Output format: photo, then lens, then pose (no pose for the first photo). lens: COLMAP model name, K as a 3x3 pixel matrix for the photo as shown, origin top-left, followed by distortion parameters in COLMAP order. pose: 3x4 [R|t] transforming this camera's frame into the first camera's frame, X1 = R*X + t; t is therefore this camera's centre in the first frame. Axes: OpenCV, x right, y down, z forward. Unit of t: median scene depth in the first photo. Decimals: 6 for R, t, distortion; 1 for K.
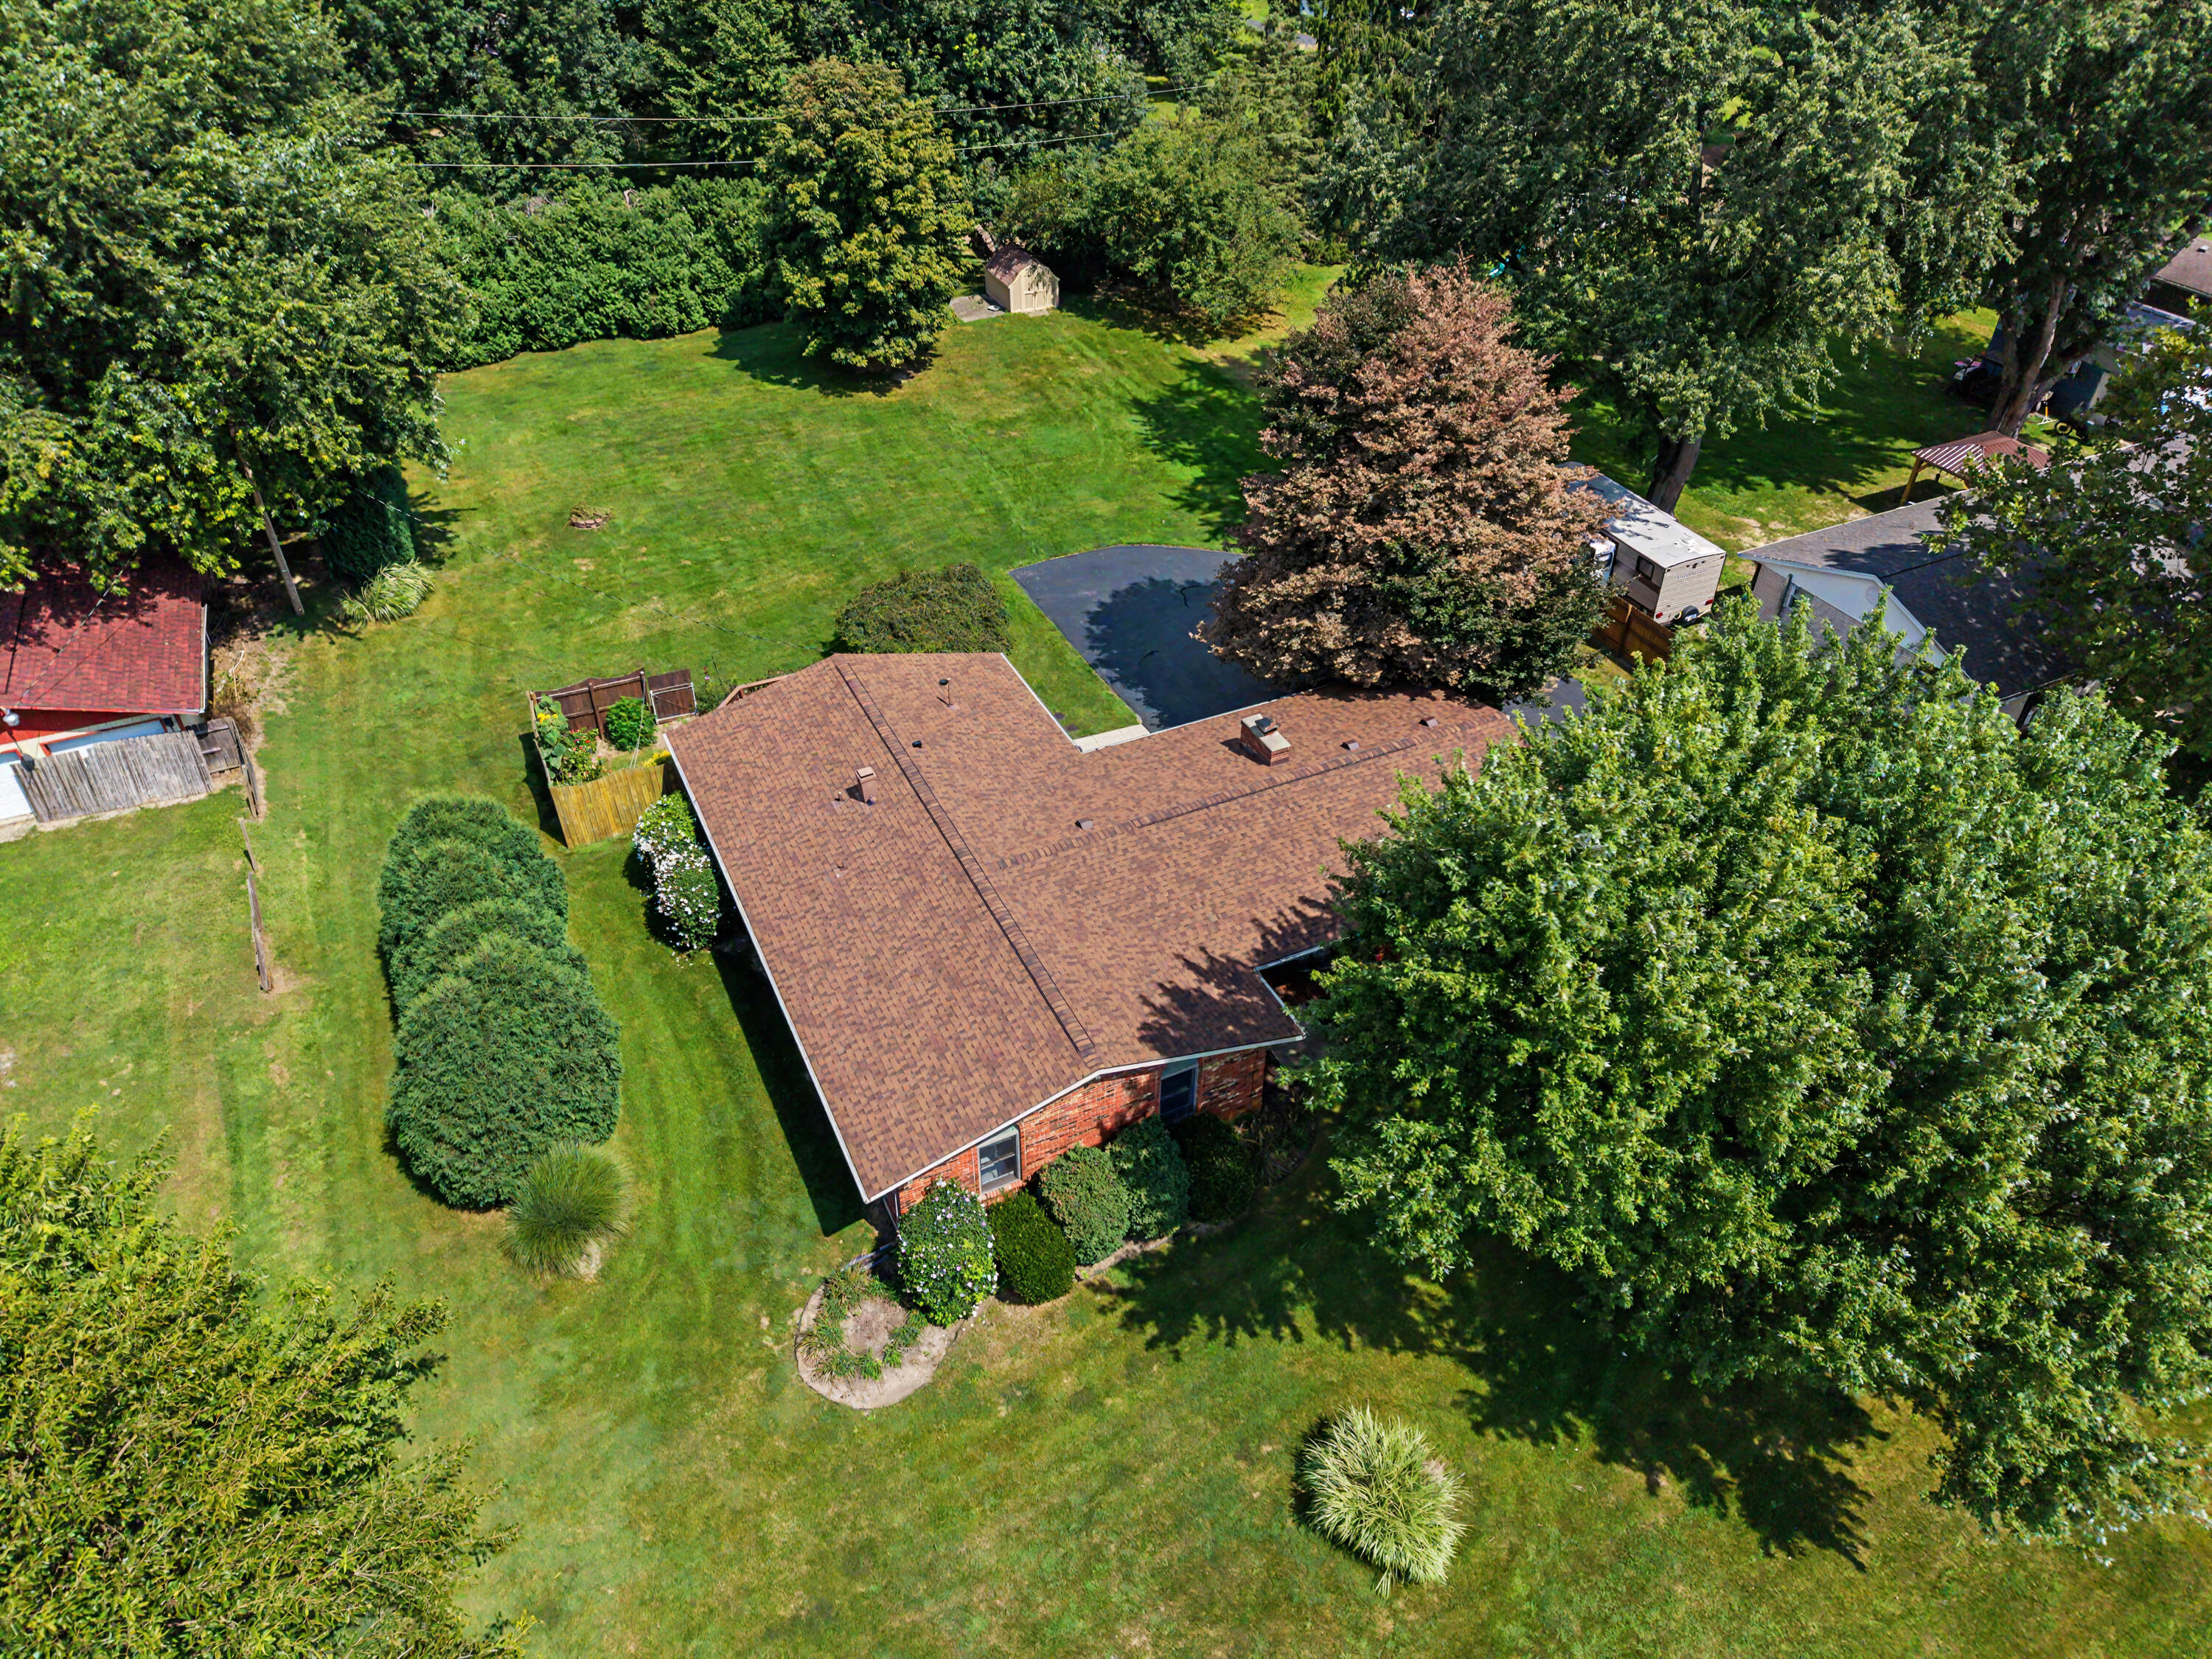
lens RADIAL K [[1483.4, 0, 1111.7], [0, 1483.4, 823.1], [0, 0, 1]] dist [0.022948, -0.020502]
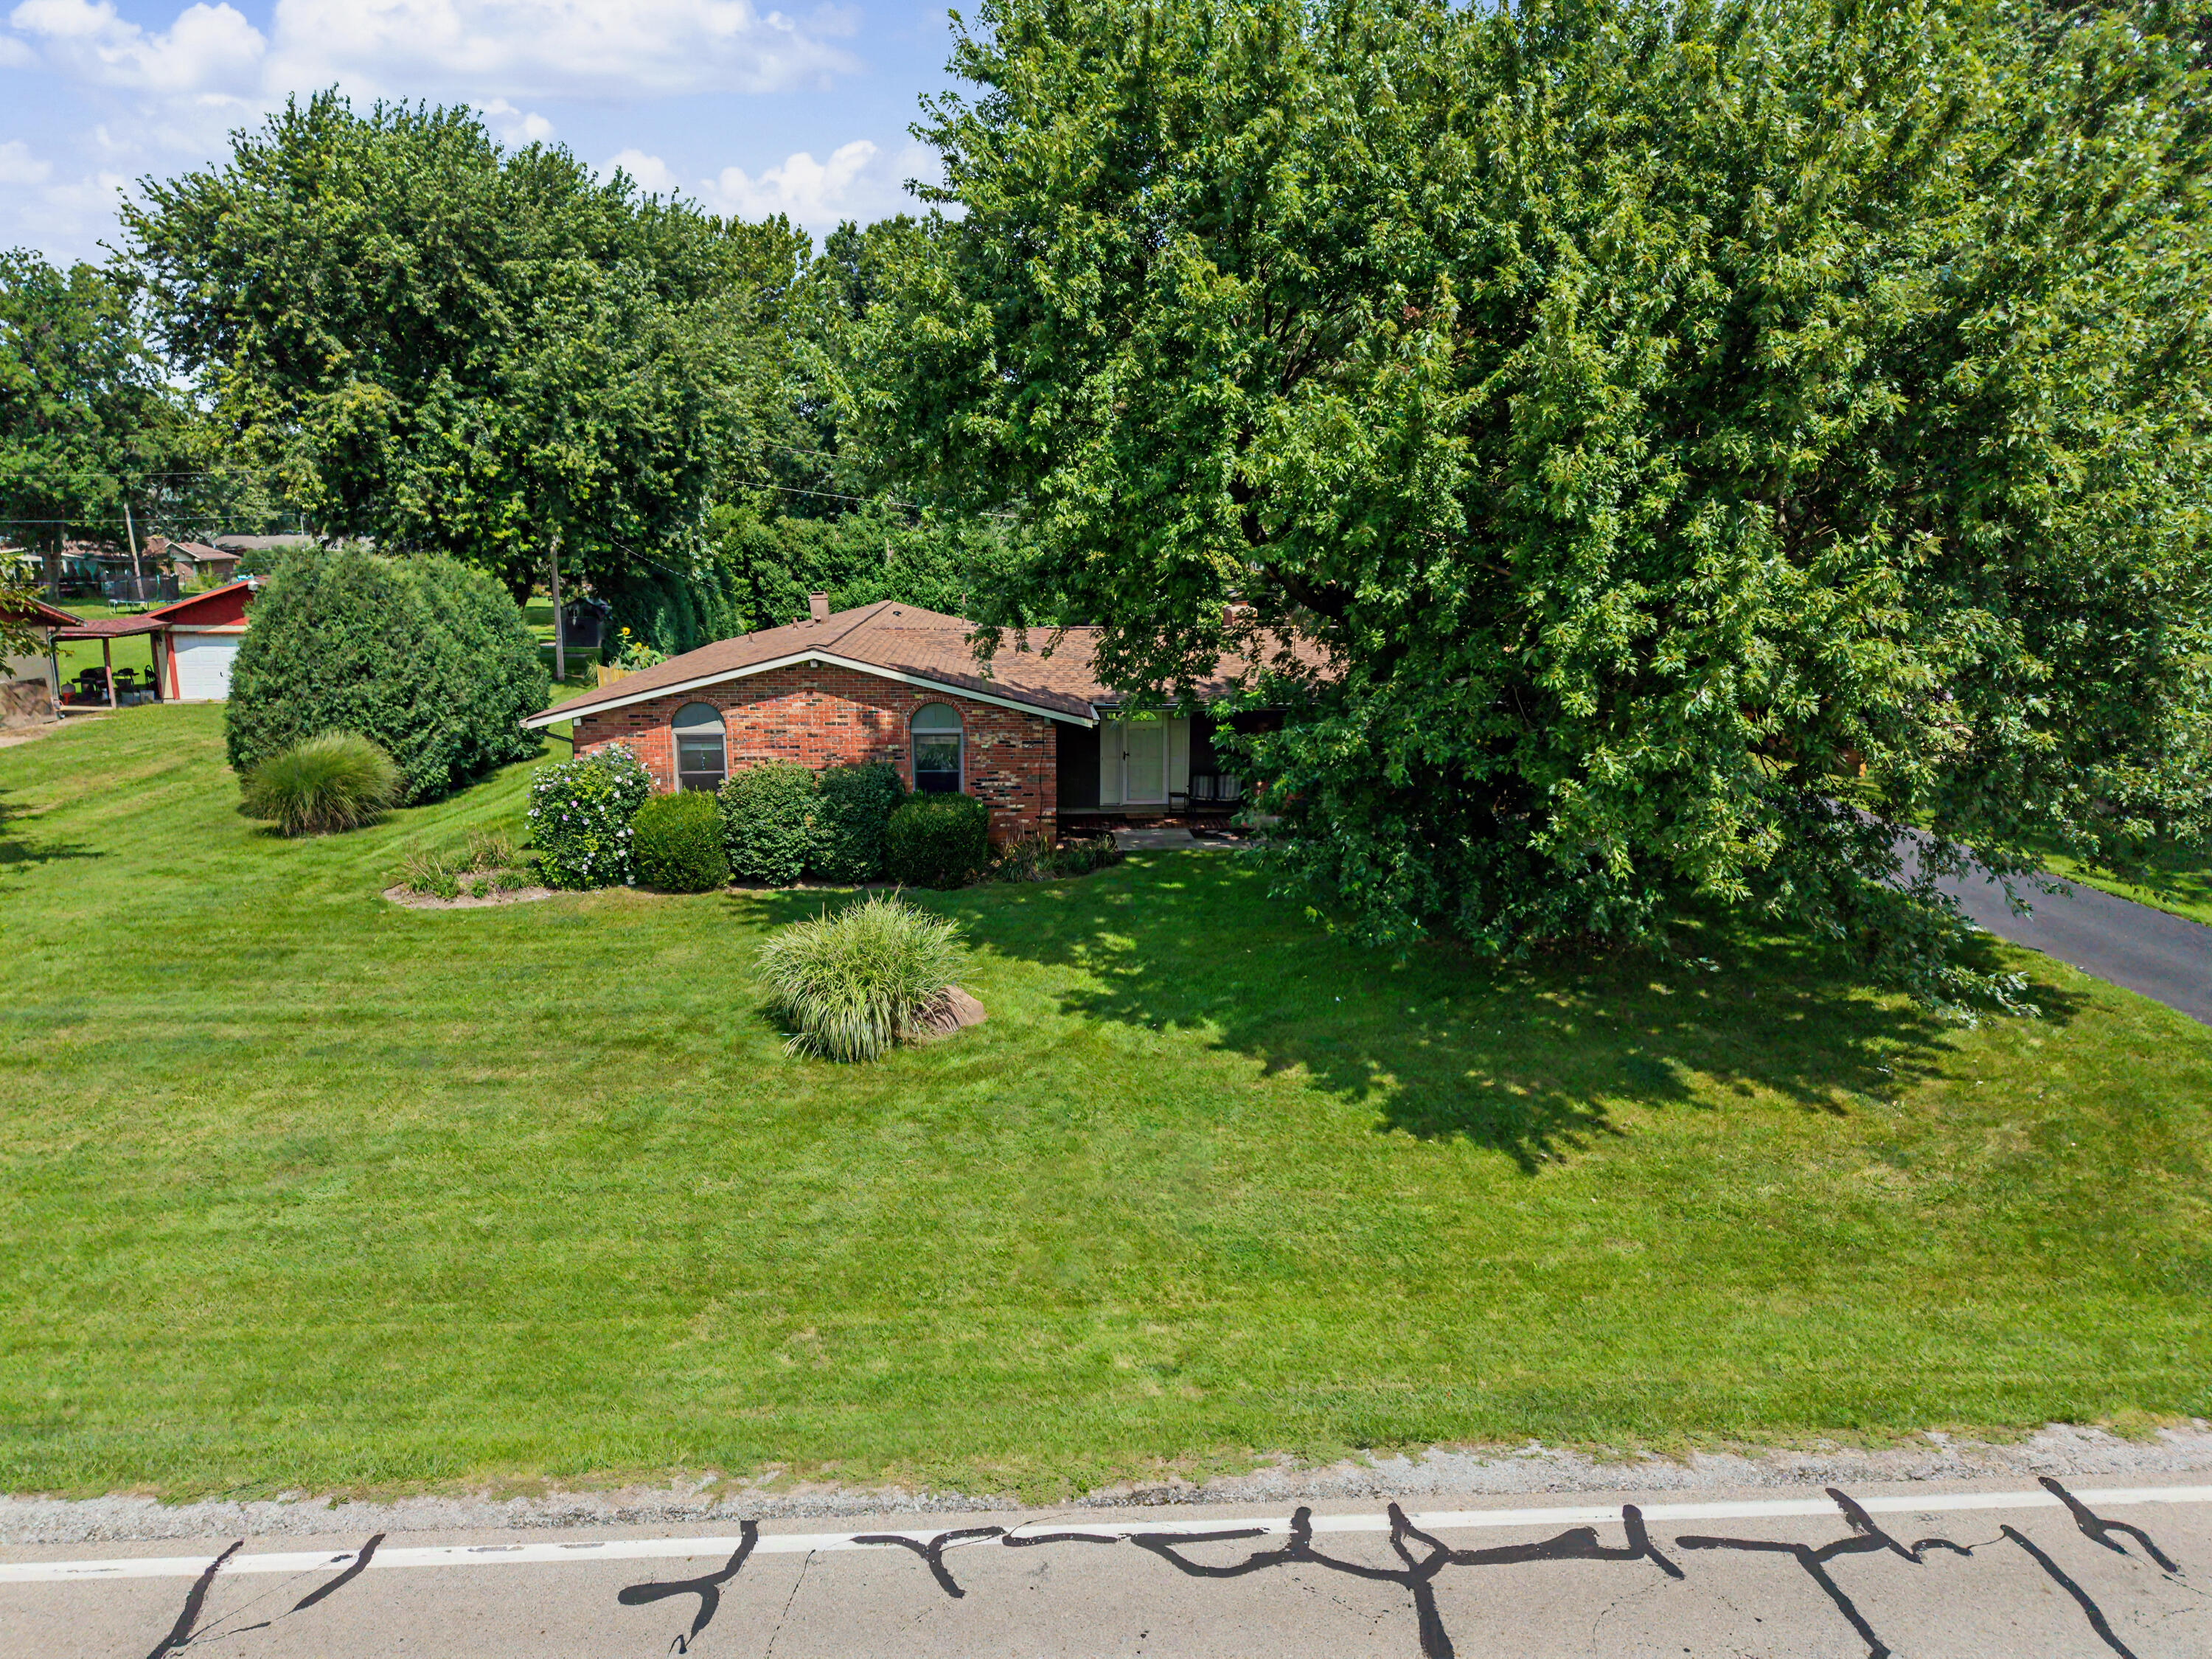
lens RADIAL K [[1483.4, 0, 1111.1], [0, 1483.4, 833.9], [0, 0, 1]] dist [0.022948, -0.020502]
pose [[0.927445, 0.073340, -0.366697, 0.234088], [-0.231953, 0.881979, -0.410256, 0.280872], [0.293330, 0.465547, 0.834999, 0.179474]]
